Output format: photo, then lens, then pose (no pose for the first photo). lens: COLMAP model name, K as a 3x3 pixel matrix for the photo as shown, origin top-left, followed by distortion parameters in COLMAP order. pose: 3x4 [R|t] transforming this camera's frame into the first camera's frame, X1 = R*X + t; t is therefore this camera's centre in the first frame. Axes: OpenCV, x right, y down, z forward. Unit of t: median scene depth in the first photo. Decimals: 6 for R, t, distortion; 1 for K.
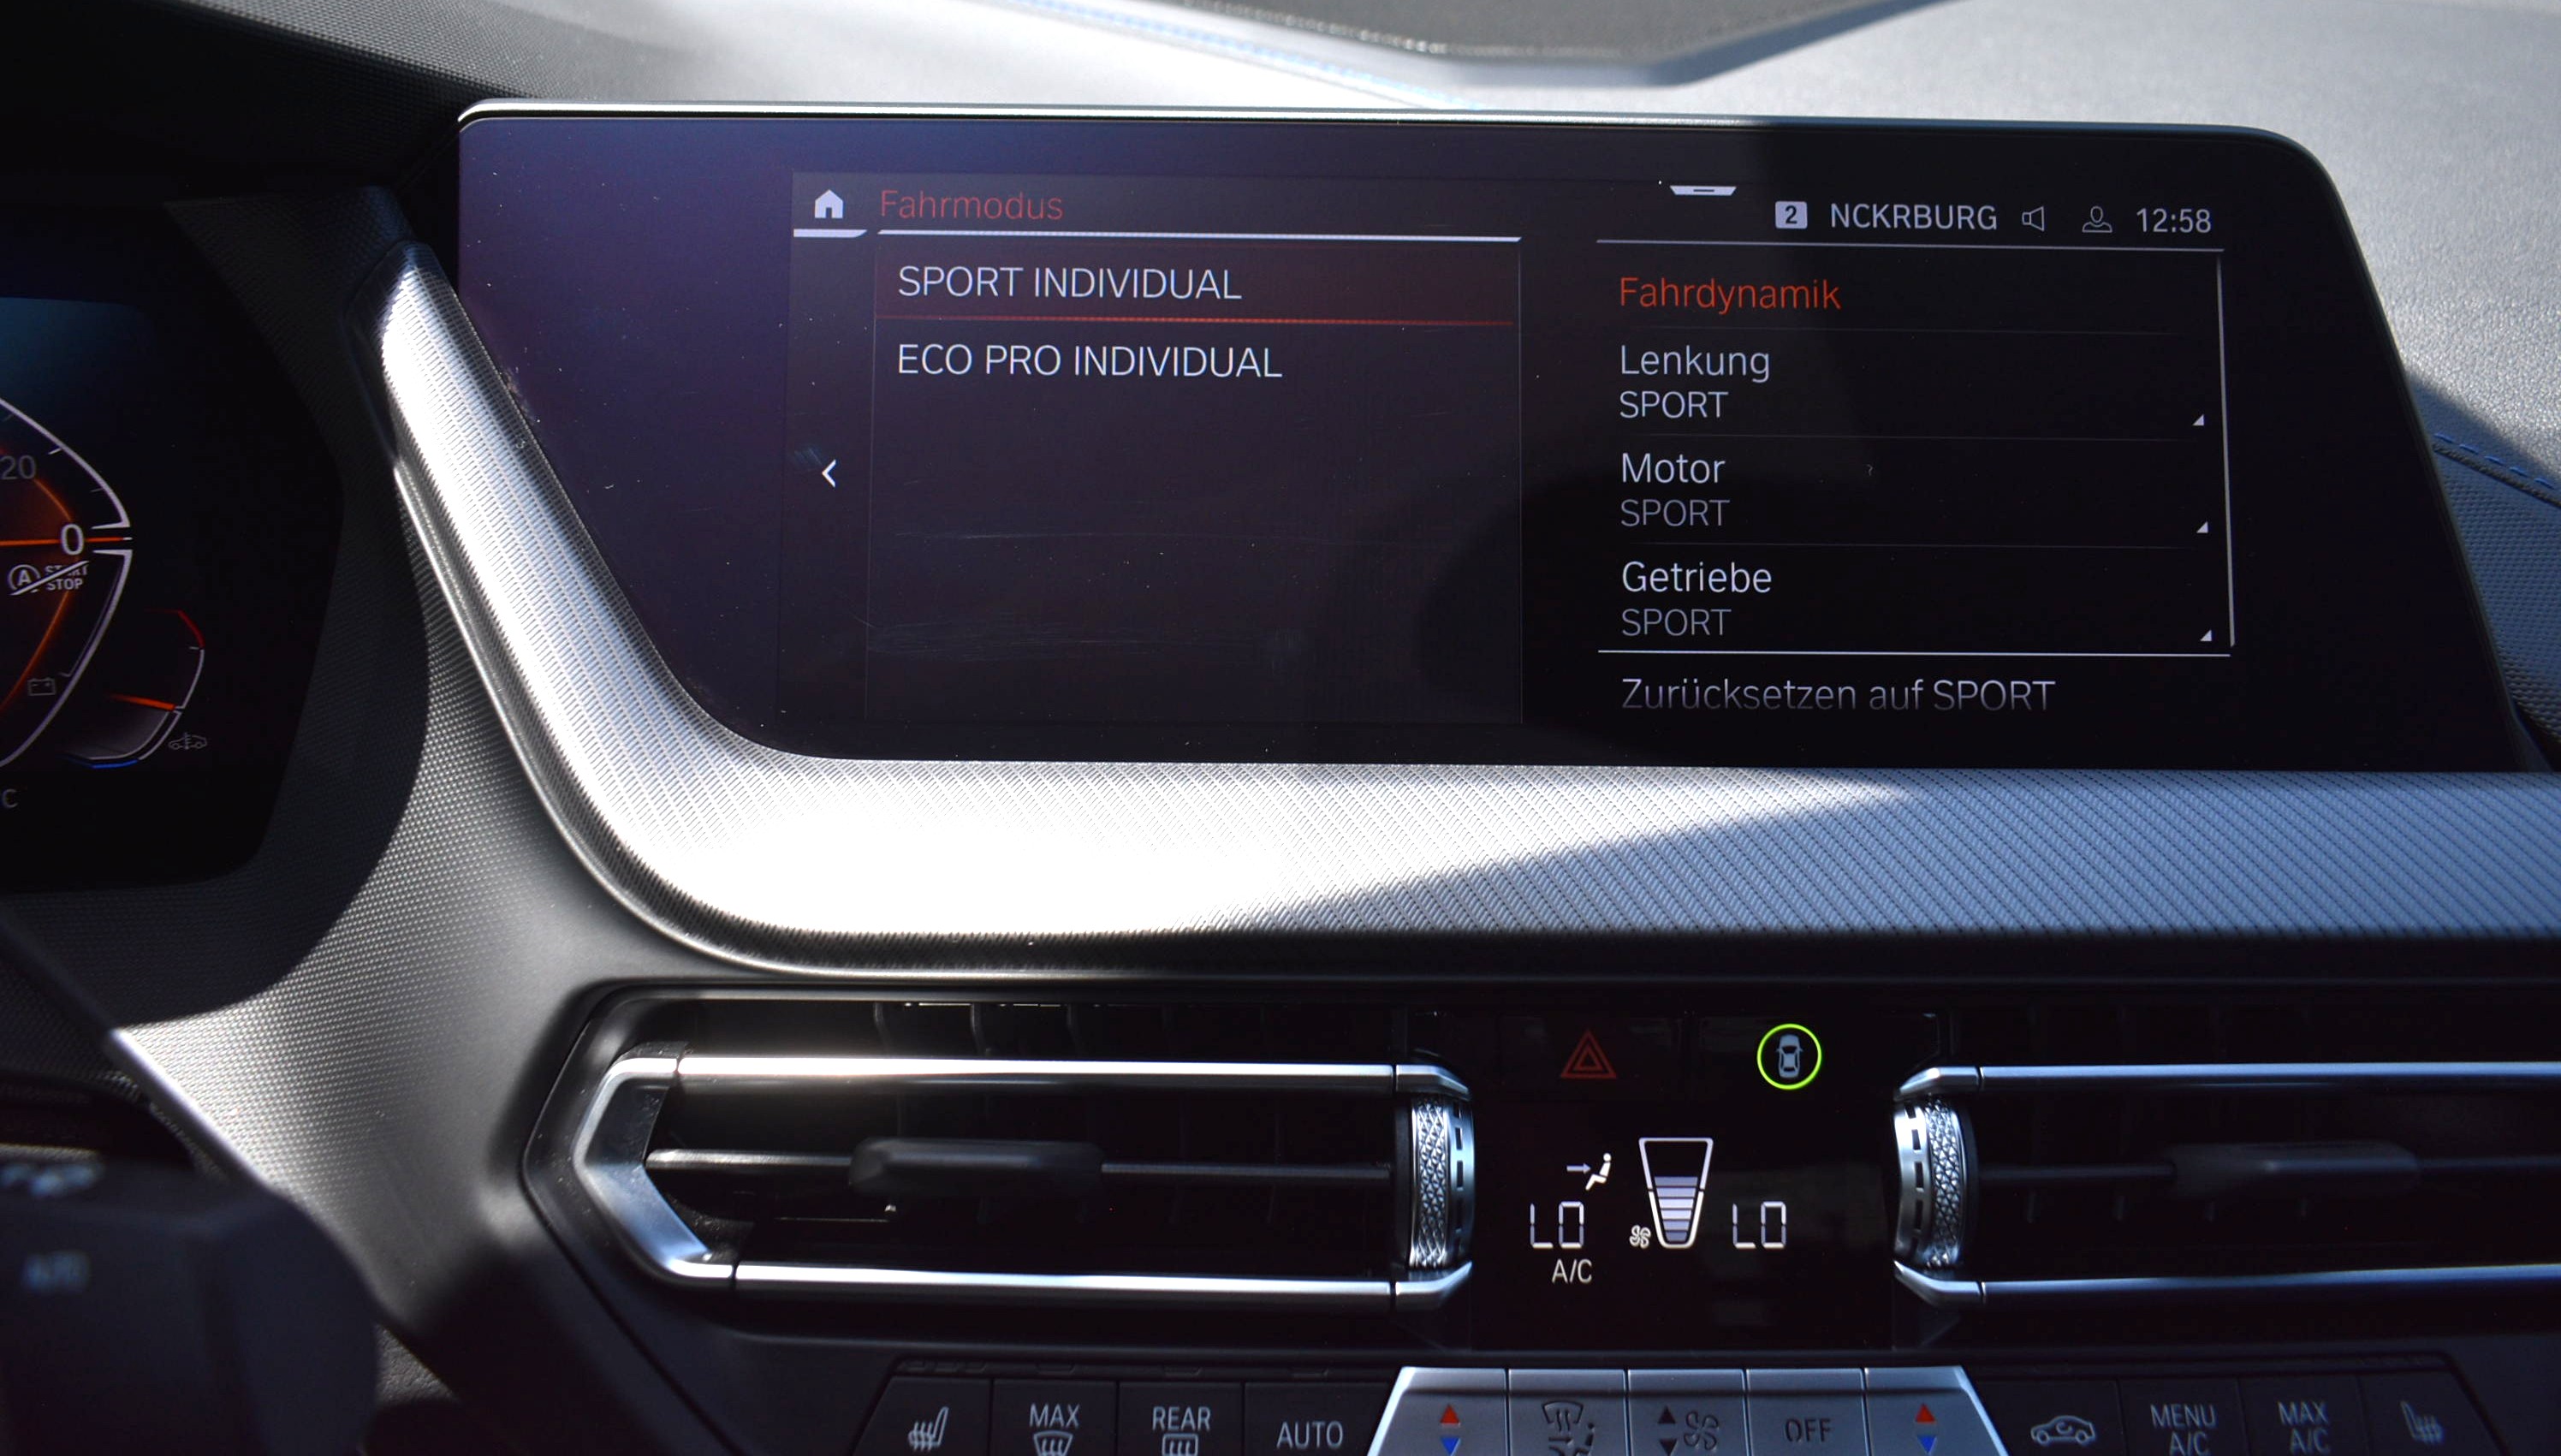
lens RADIAL K [[1953.2, 0, 1278.1], [0, 1953.2, 607.3], [0, 0, 1]] dist [-0.015648, 0.007220]
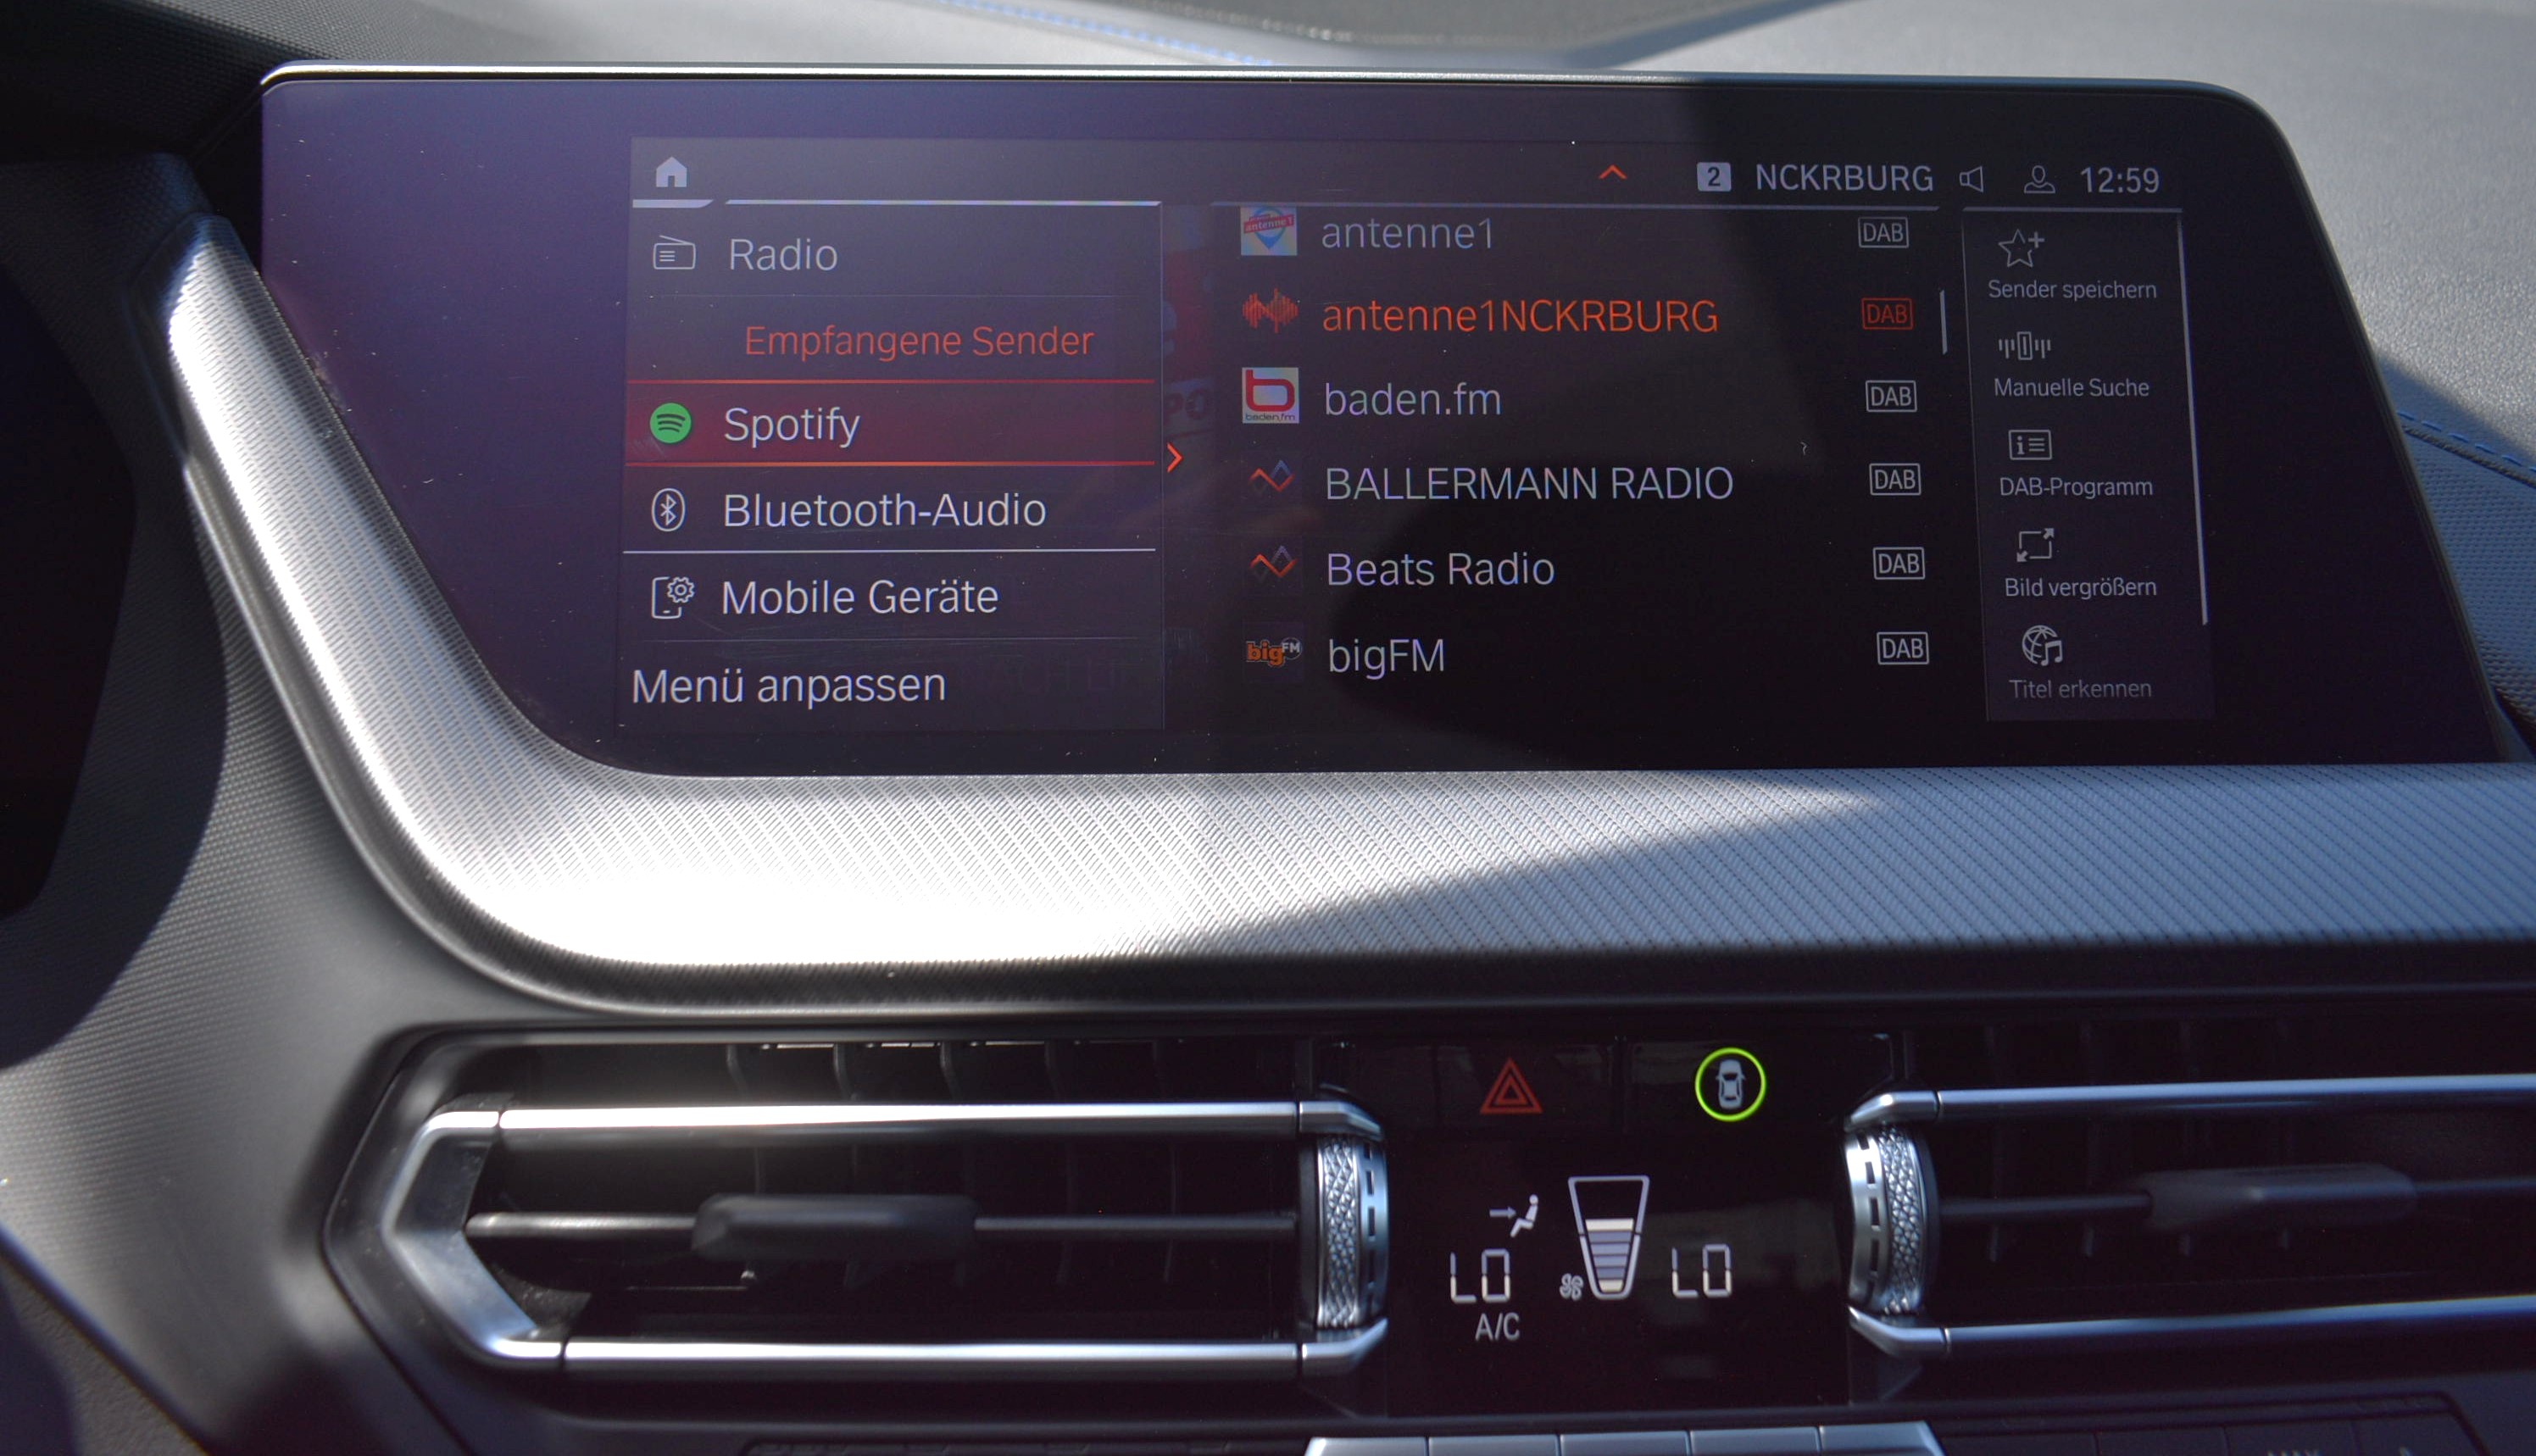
lens RADIAL K [[1934.0, 0, 1267.5], [0, 1934.0, 616.5], [0, 0, 1]] dist [-0.015648, 0.007220]
pose [[0.999546, -0.013798, 0.026787, 0.024034], [0.014437, 0.999612, -0.023803, 0.029417], [-0.026448, 0.024179, 0.999358, 0.095664]]
